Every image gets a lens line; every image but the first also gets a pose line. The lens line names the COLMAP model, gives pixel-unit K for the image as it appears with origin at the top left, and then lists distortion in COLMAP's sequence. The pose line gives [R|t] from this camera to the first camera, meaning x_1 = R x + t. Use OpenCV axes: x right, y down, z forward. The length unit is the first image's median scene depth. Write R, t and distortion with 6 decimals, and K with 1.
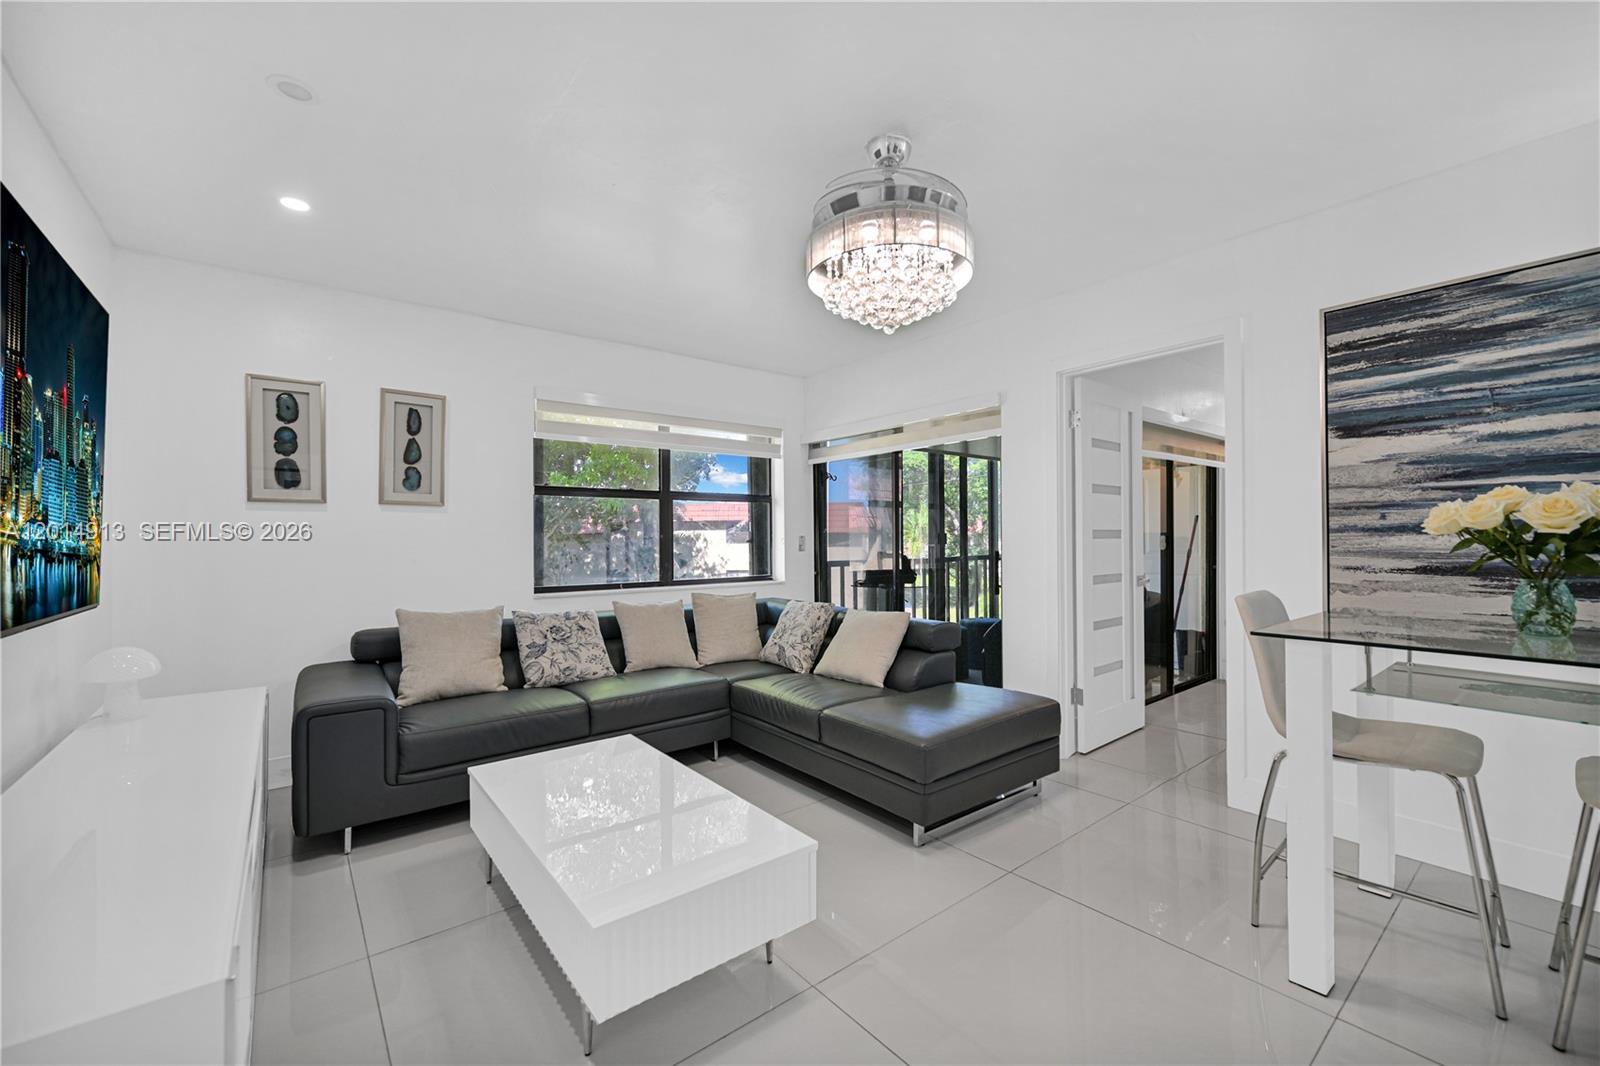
lens RADIAL K [[647.6, 0, 796.7], [0, 647.6, 535.1], [0, 0, 1]] dist [-0.002985, 0.001017]
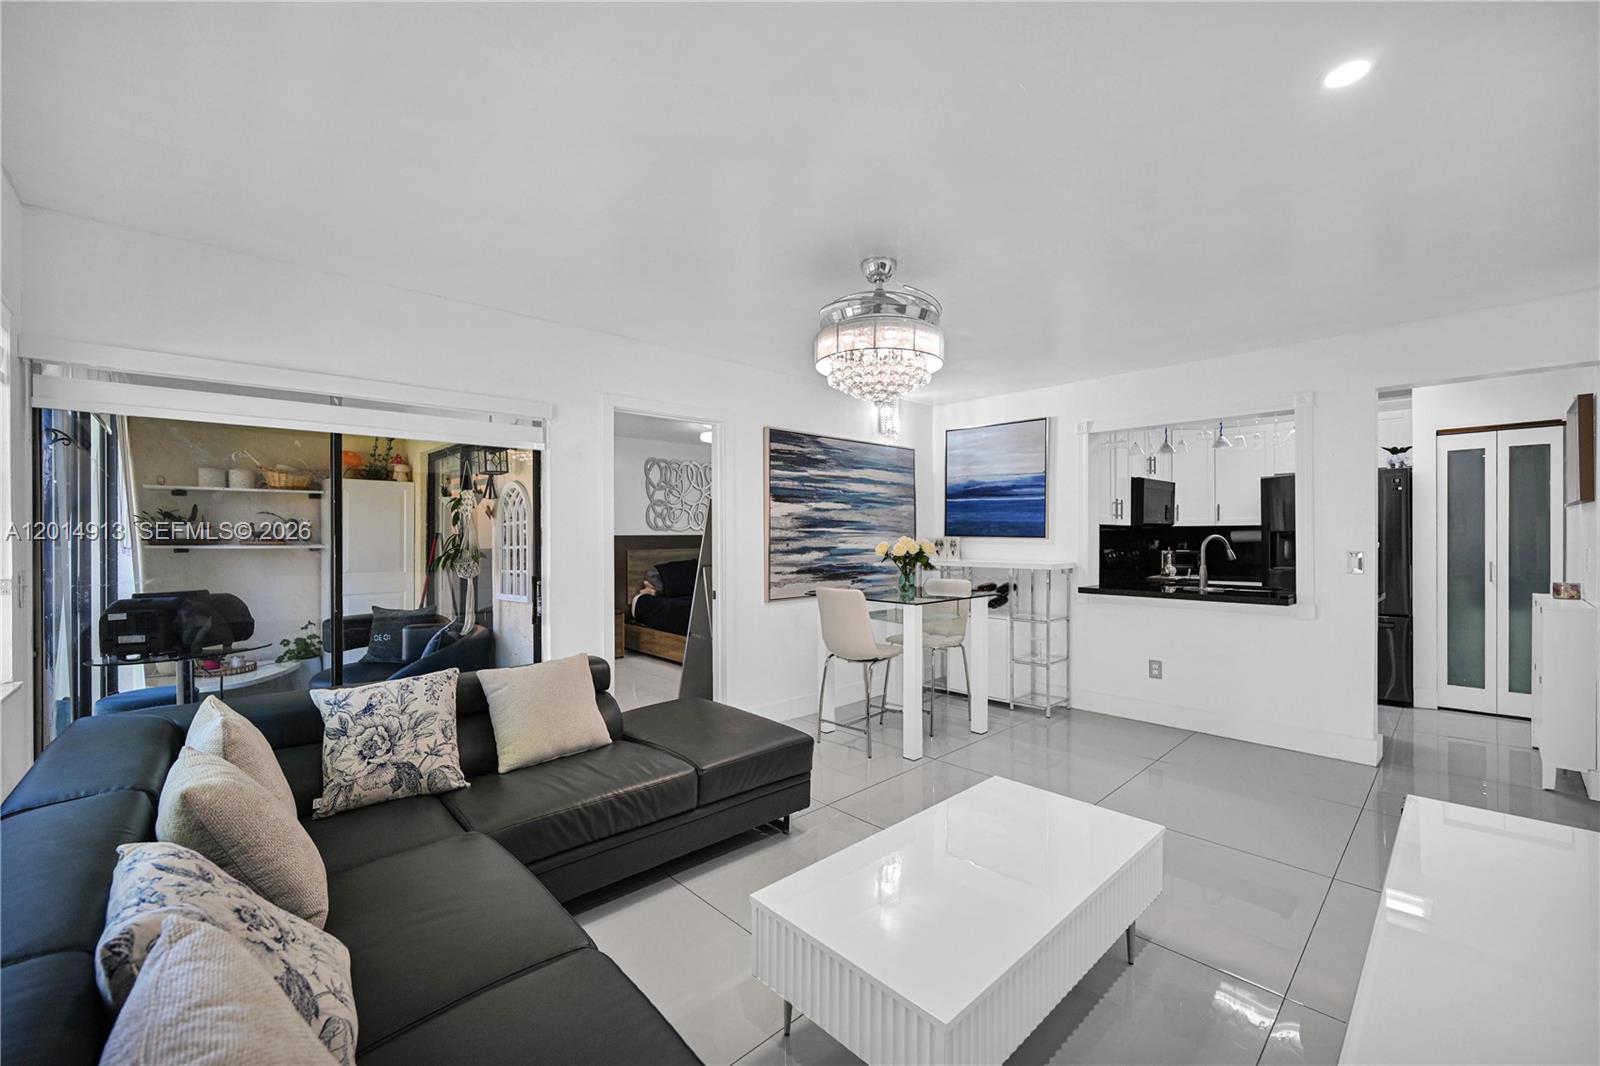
lens RADIAL K [[647.6, 0, 799.2], [0, 647.6, 537.0], [0, 0, 1]] dist [-0.002985, 0.001017]
pose [[-0.086196, 0.006592, 0.996256, -0.812591], [-0.000858, 0.999977, -0.006691, -0.031894], [-0.996278, -0.001432, -0.086189, 0.915633]]
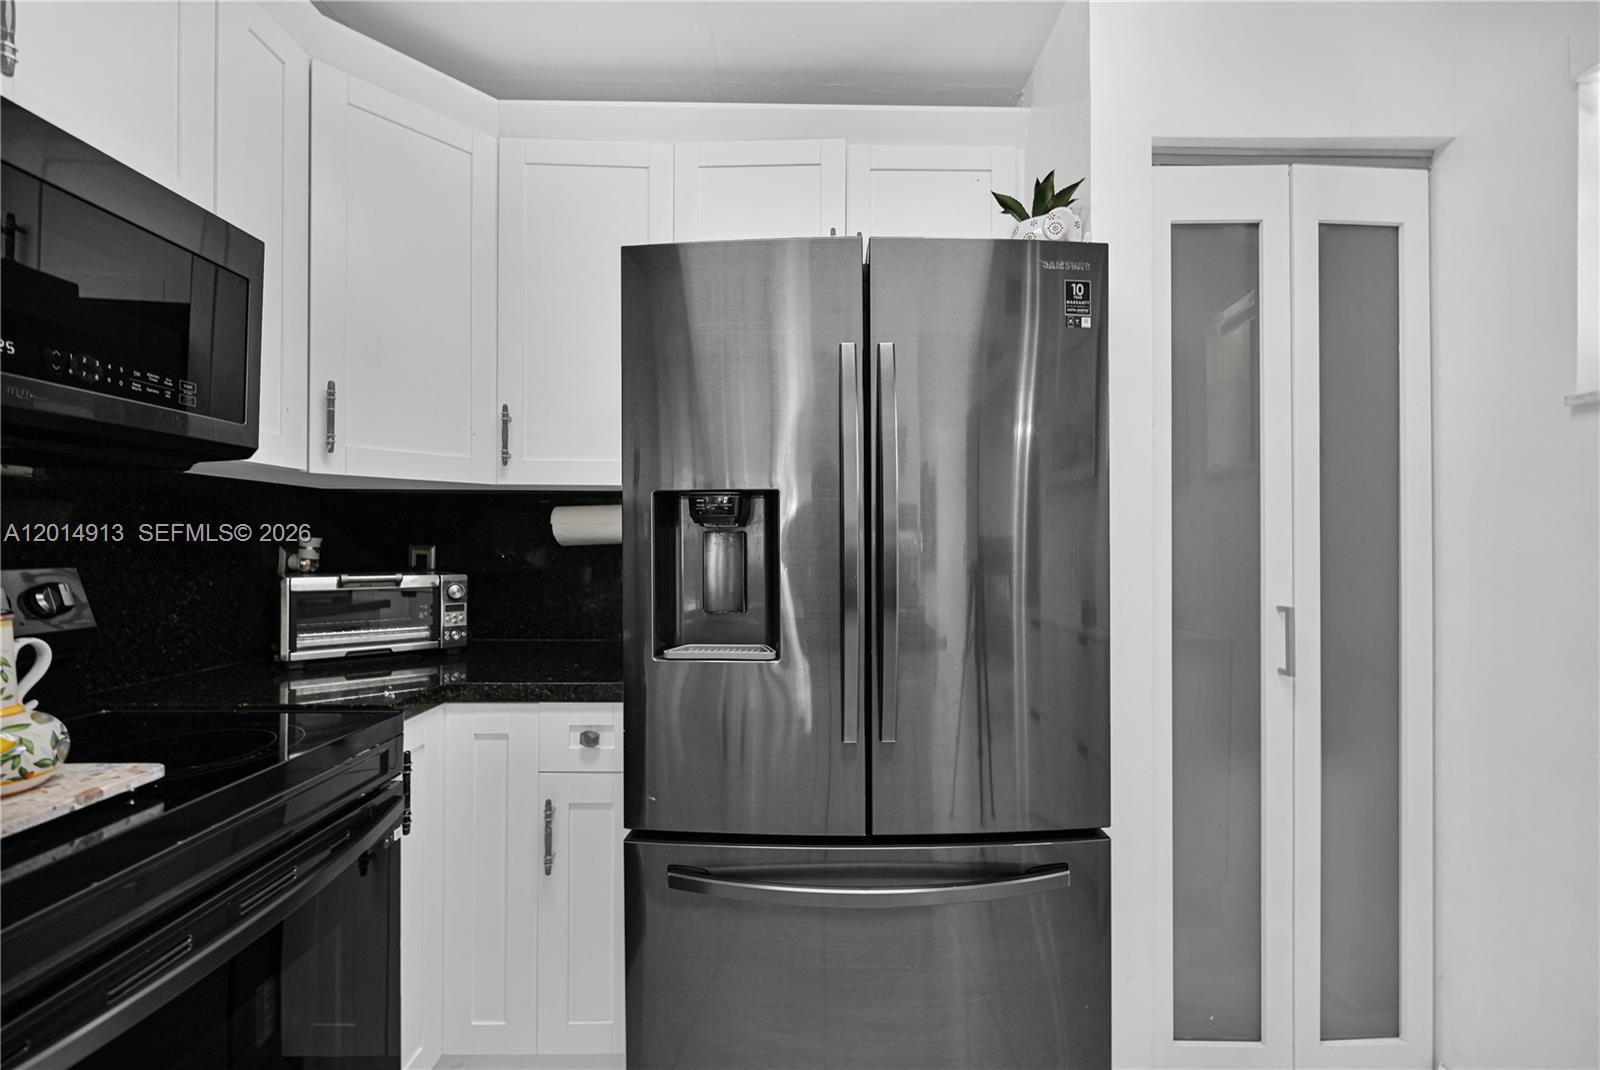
lens RADIAL K [[639.5, 0, 799.4], [0, 639.5, 549.1], [0, 0, 1]] dist [0.009625, 0.000170]
pose [[-0.793314, 0.005840, 0.608785, 0.582393], [0.000215, 0.999957, -0.009313, -0.020035], [-0.608813, -0.007257, -0.793281, -0.308550]]
